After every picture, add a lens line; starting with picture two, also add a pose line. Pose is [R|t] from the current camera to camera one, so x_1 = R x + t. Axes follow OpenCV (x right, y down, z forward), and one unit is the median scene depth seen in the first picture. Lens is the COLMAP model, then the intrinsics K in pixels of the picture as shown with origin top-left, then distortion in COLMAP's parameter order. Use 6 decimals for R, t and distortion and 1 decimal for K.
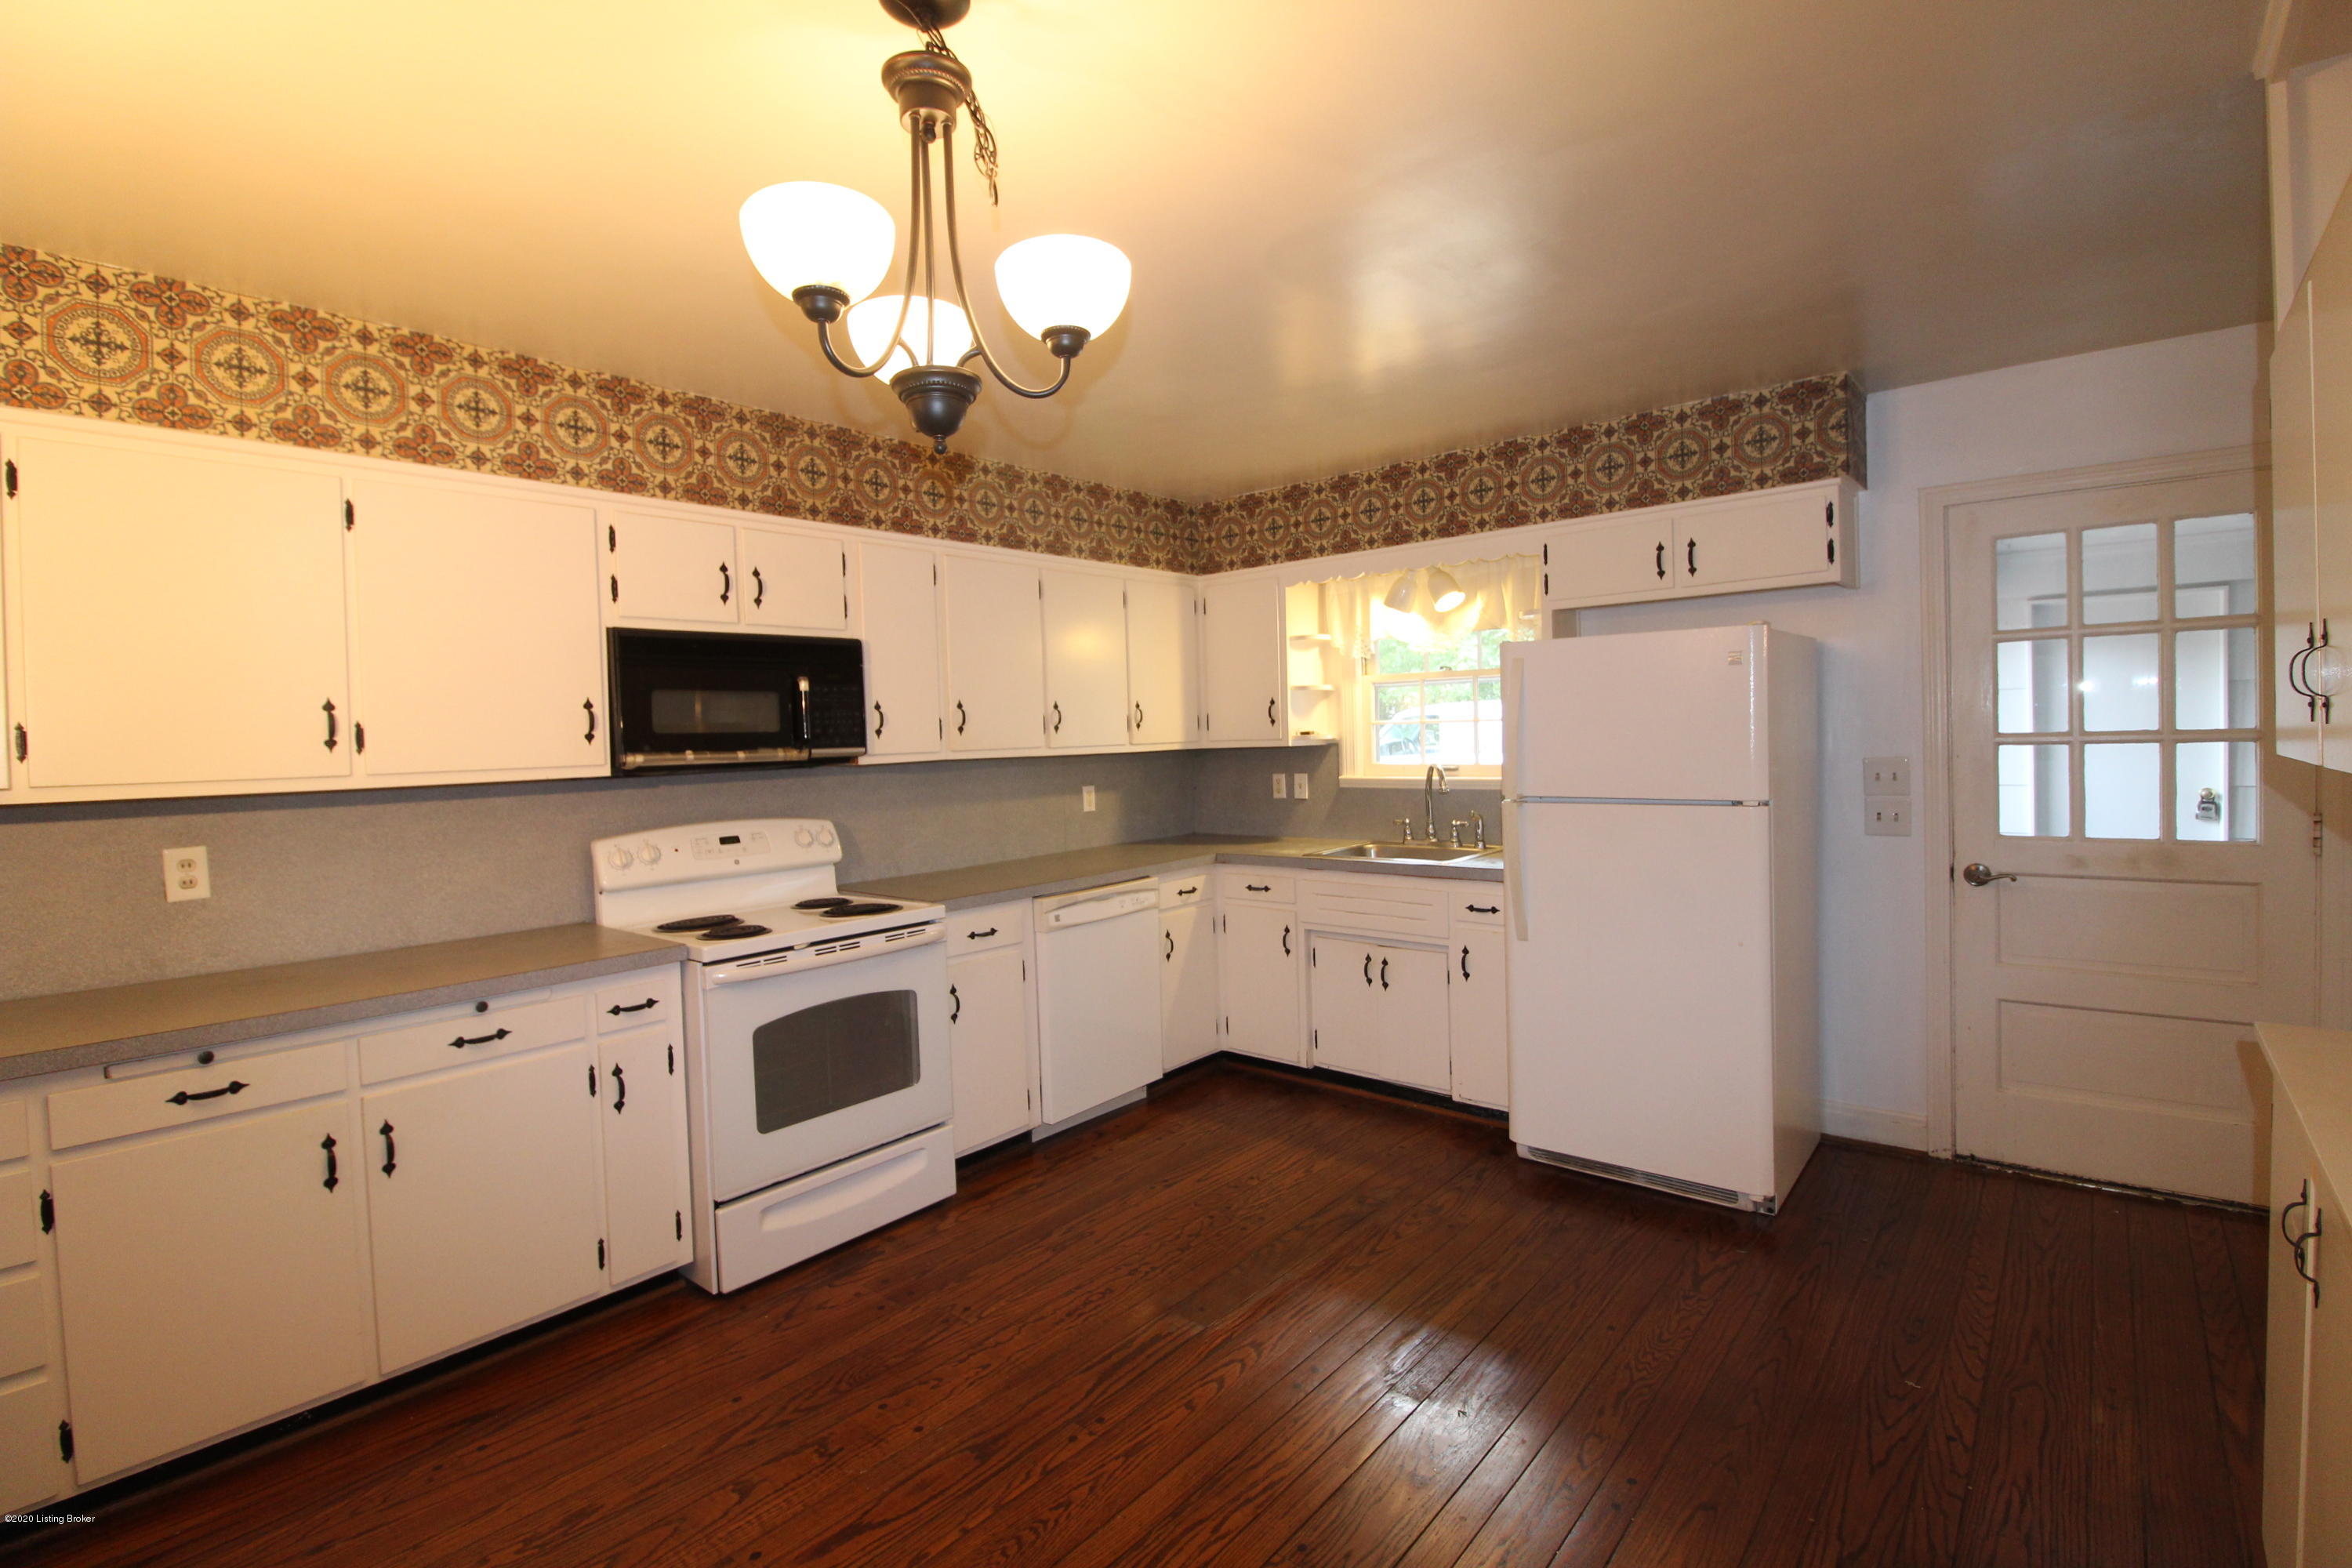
lens RADIAL K [[1104.6, 0, 1165.6], [0, 1104.6, 774.1], [0, 0, 1]] dist [-0.009434, -0.002539]
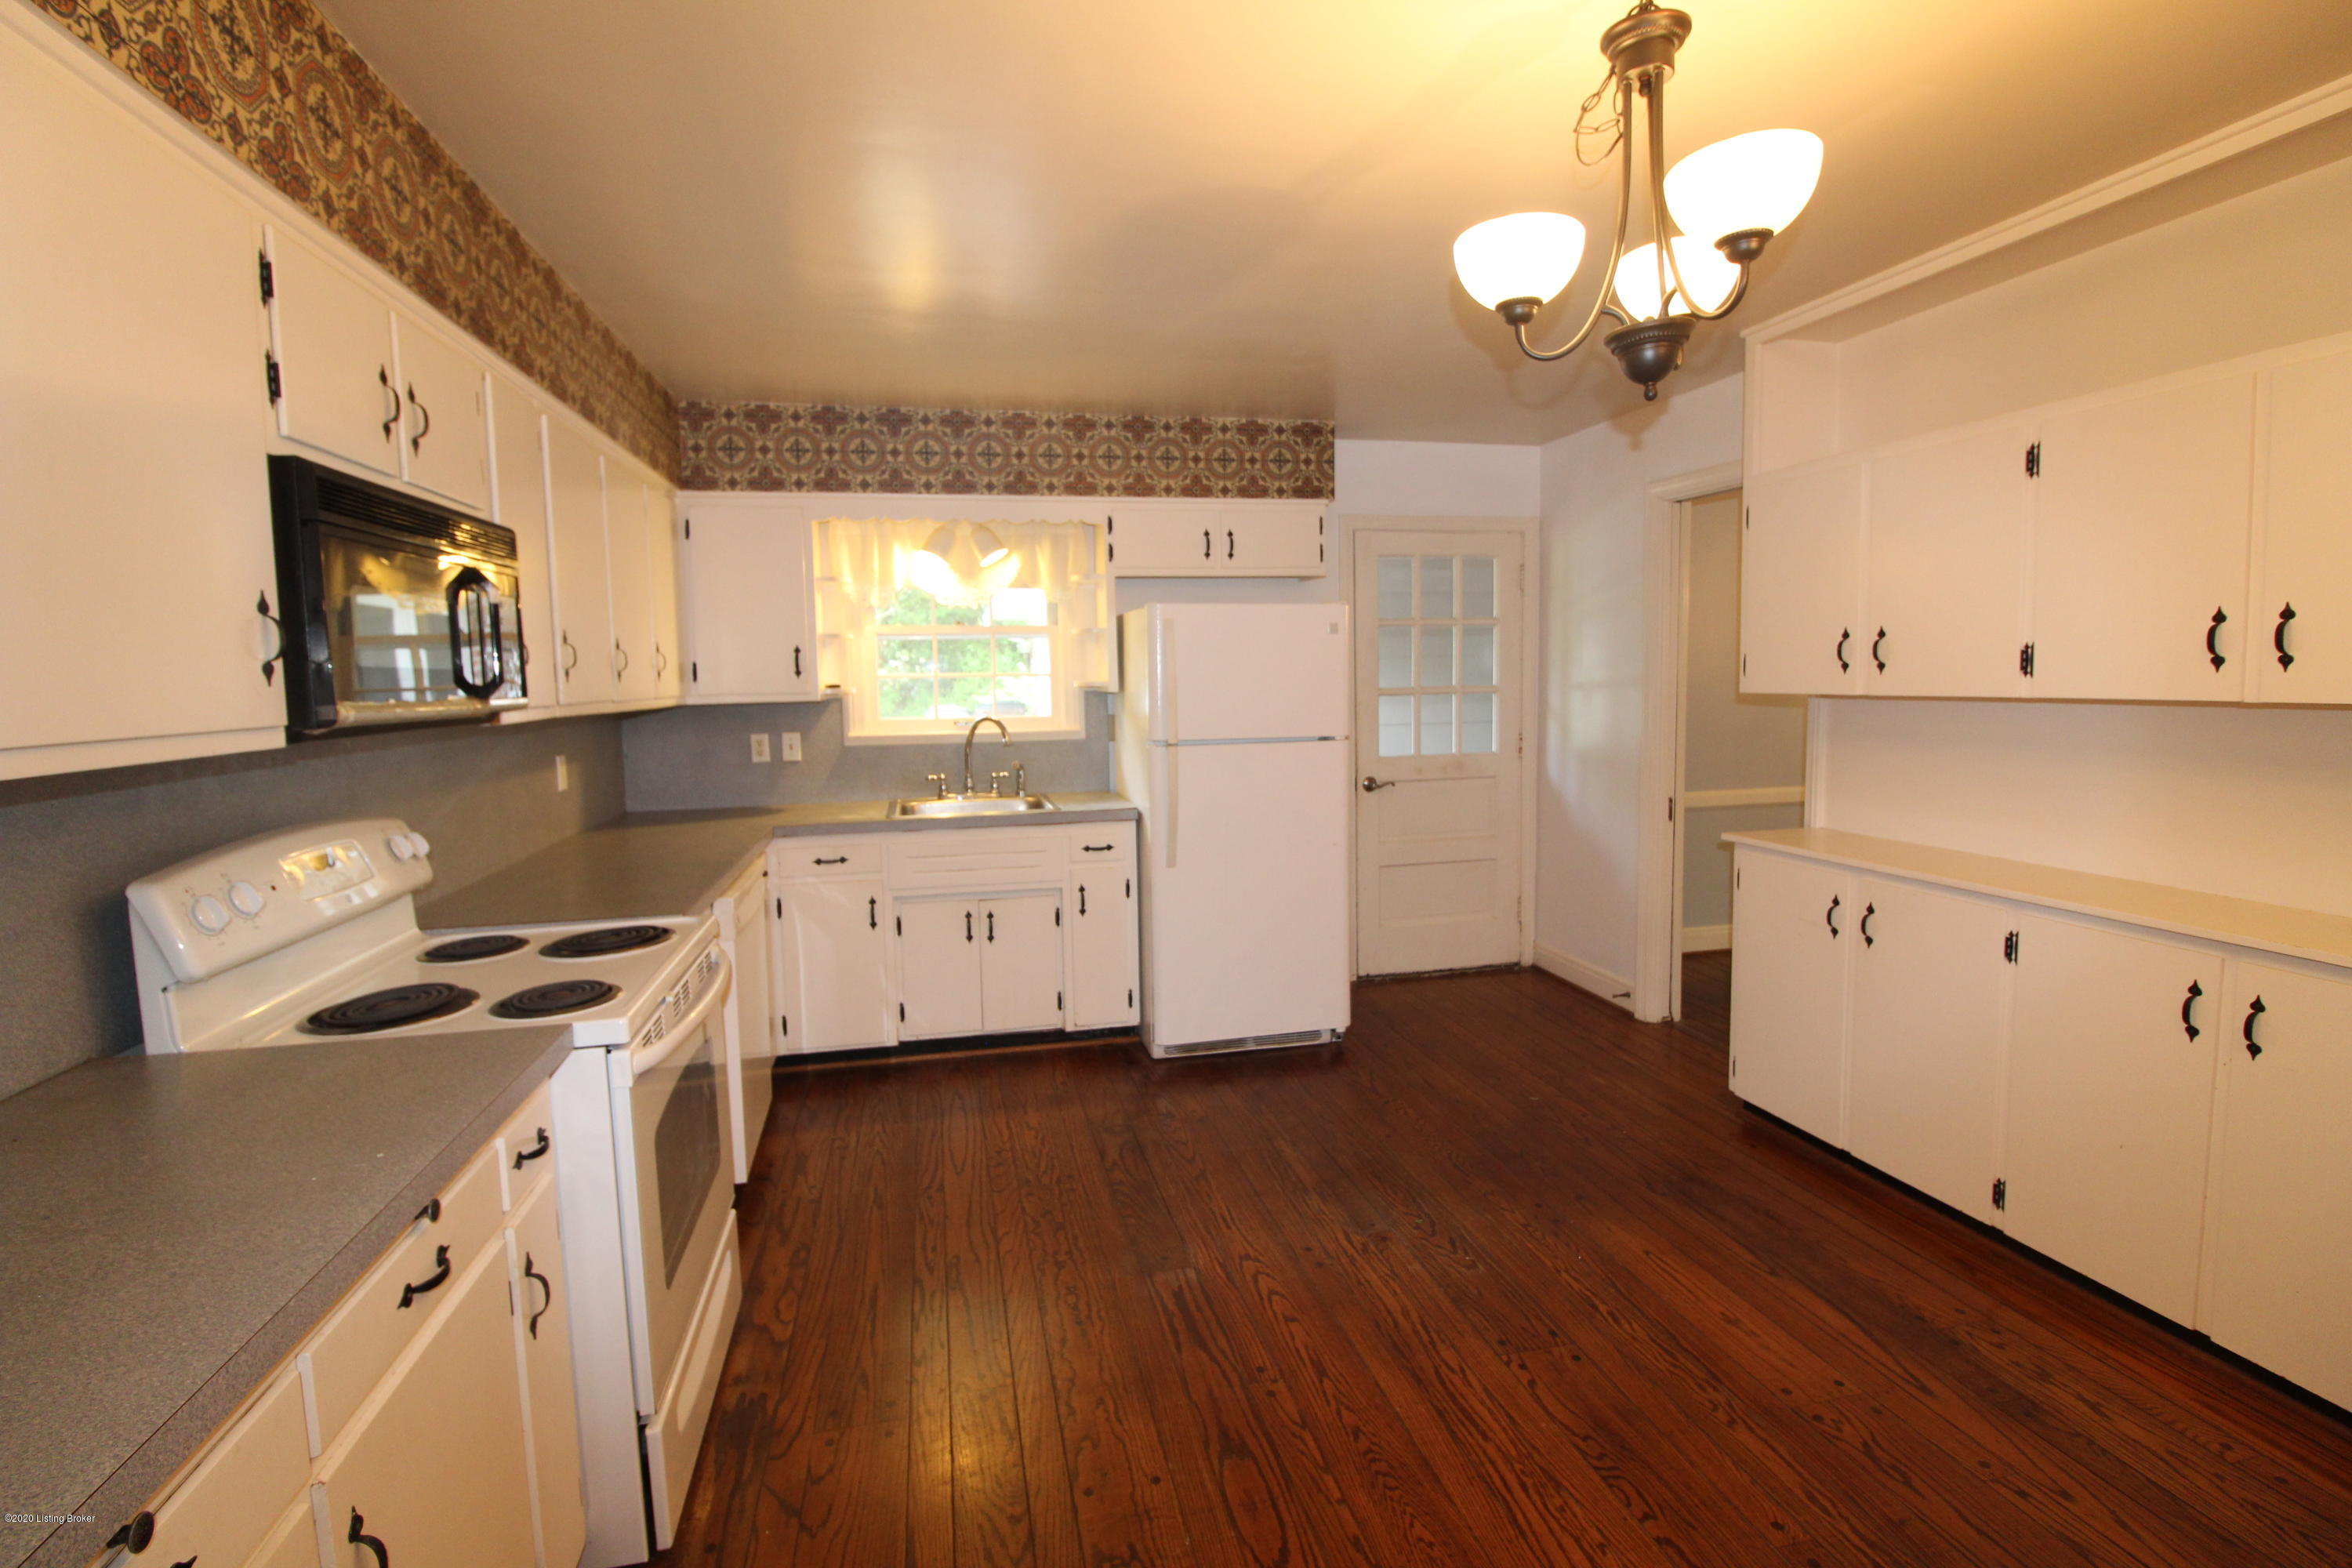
lens RADIAL K [[1104.6, 0, 1185.3], [0, 1104.6, 778.3], [0, 0, 1]] dist [-0.009434, -0.002539]
pose [[0.588015, -0.058161, 0.806756, -0.529019], [0.029687, 0.998291, 0.050332, 0.001239], [-0.808305, -0.005646, 0.588737, 0.286987]]
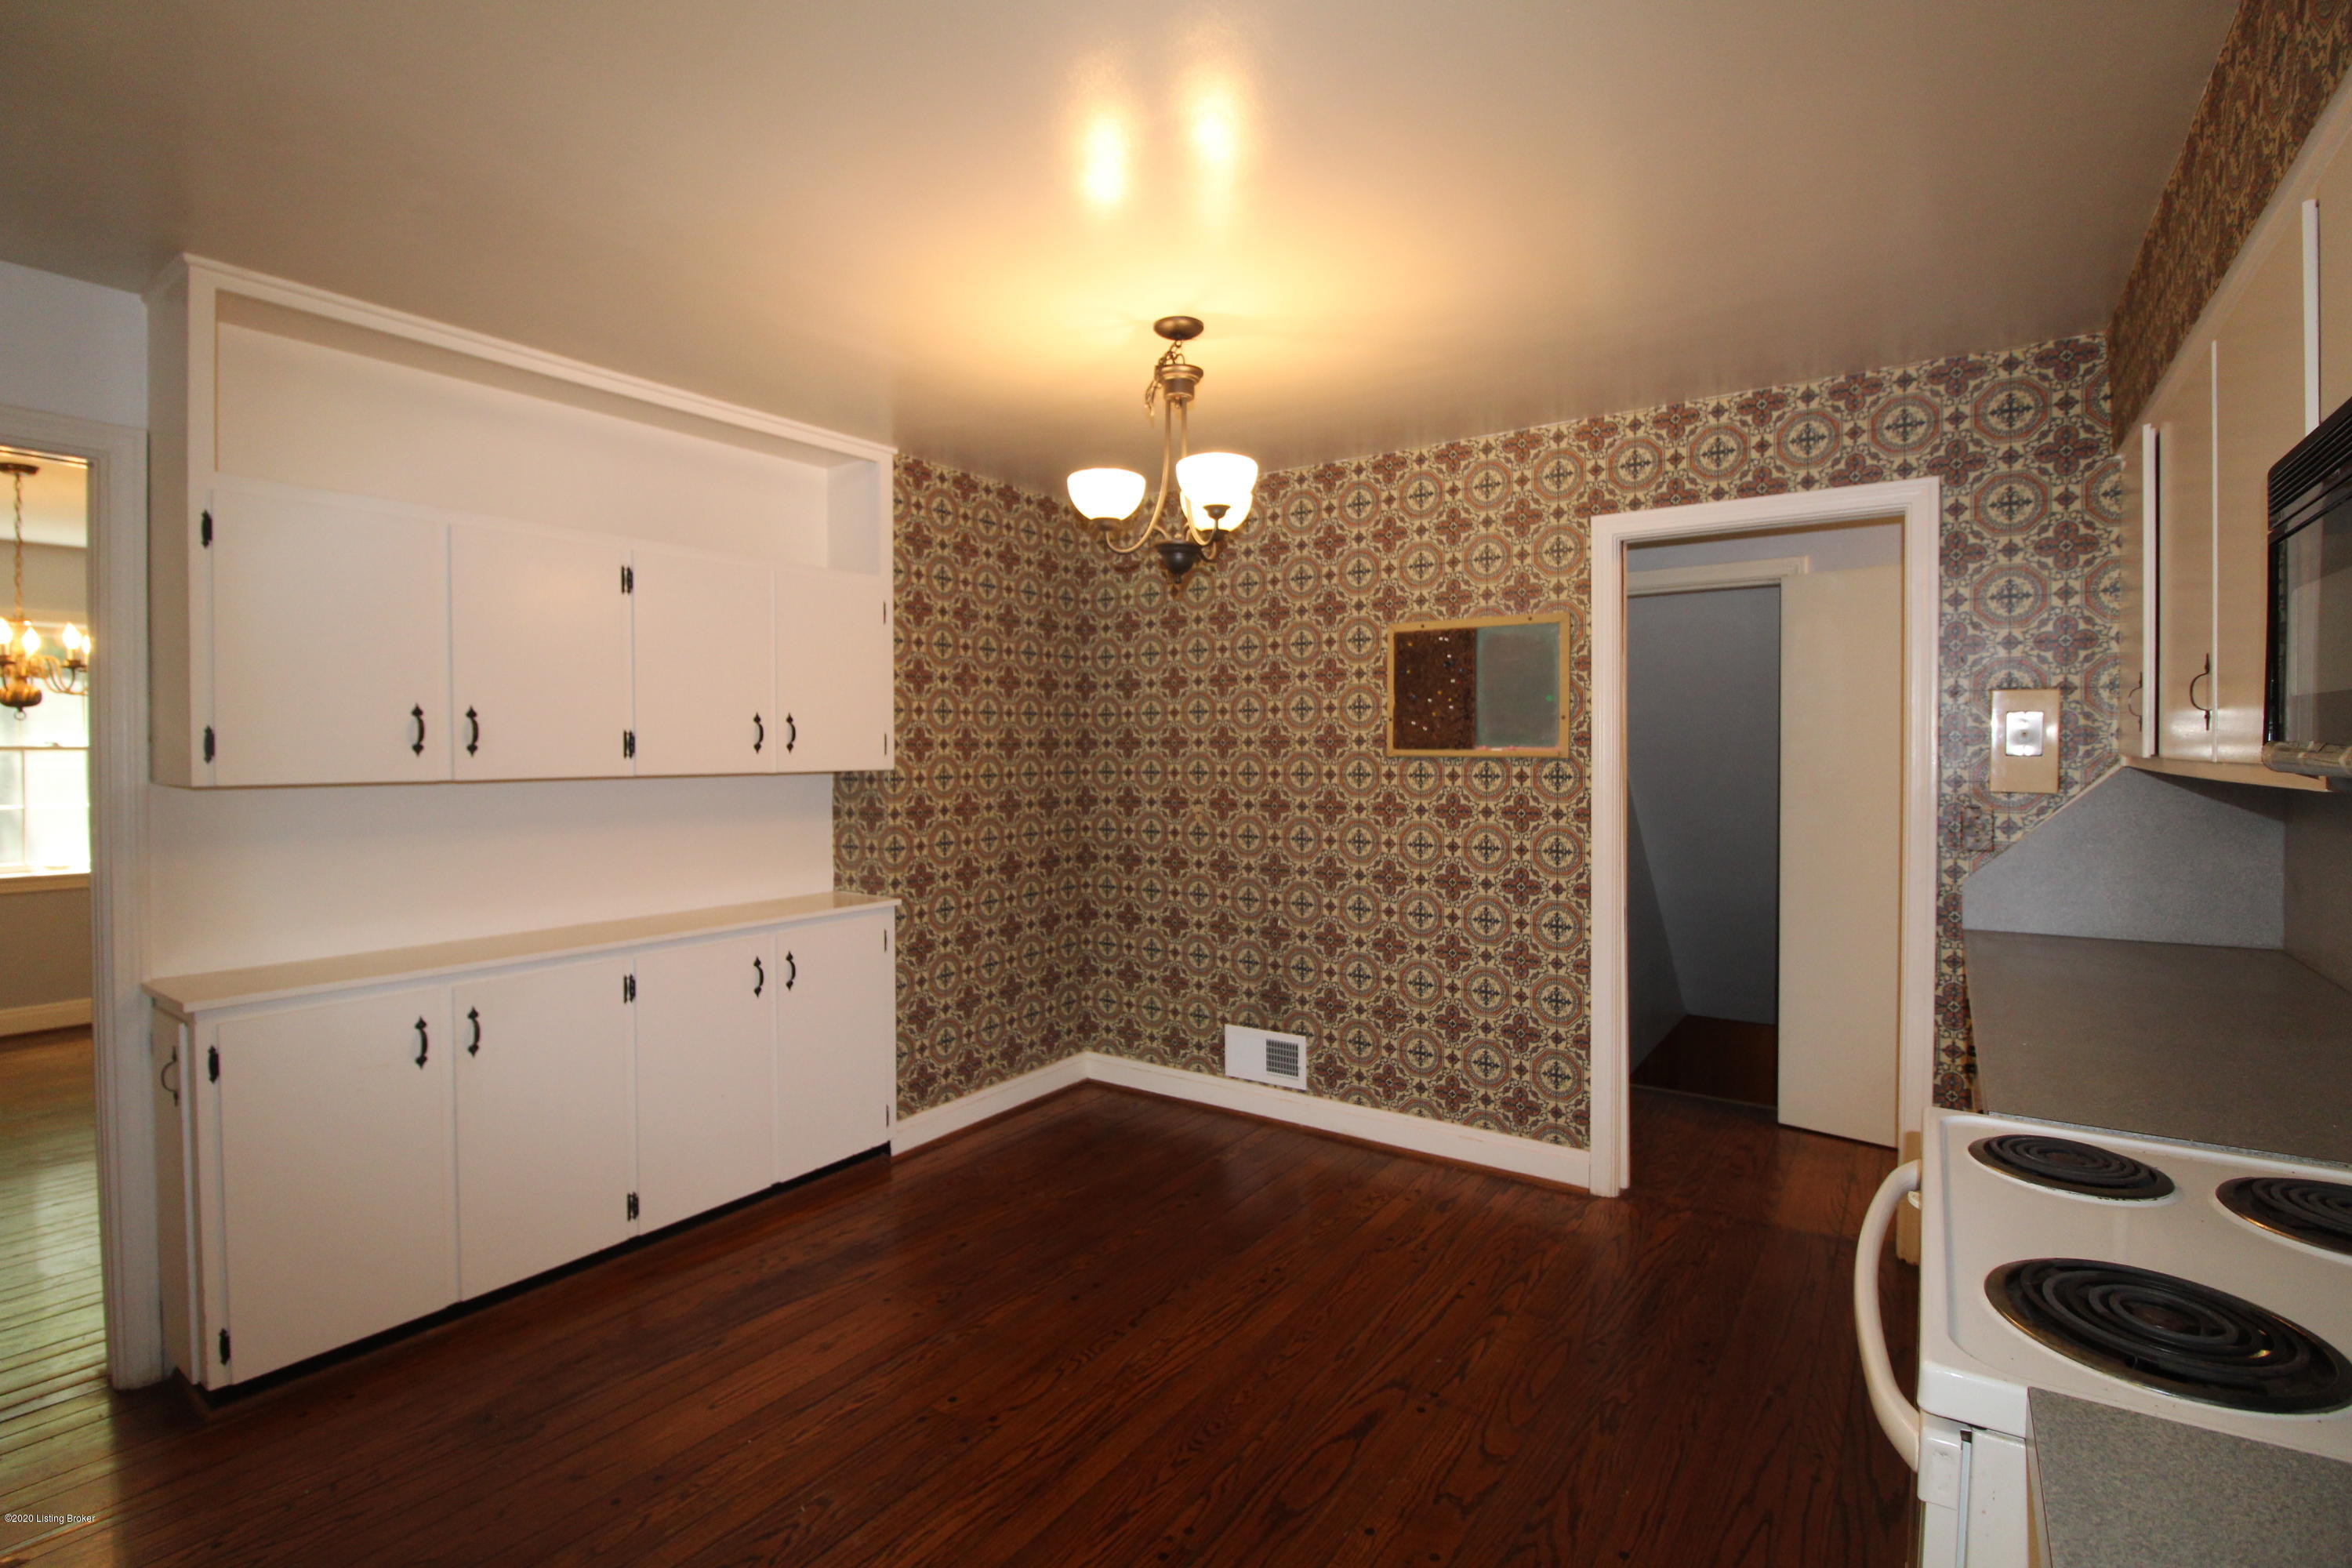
lens RADIAL K [[1104.6, 0, 1167.6], [0, 1104.6, 772.2], [0, 0, 1]] dist [-0.009434, -0.002539]
pose [[-0.994145, 0.037072, -0.101492, -0.000379], [0.031003, 0.997672, 0.060738, -0.037501], [0.103507, 0.057236, -0.992981, 1.093212]]
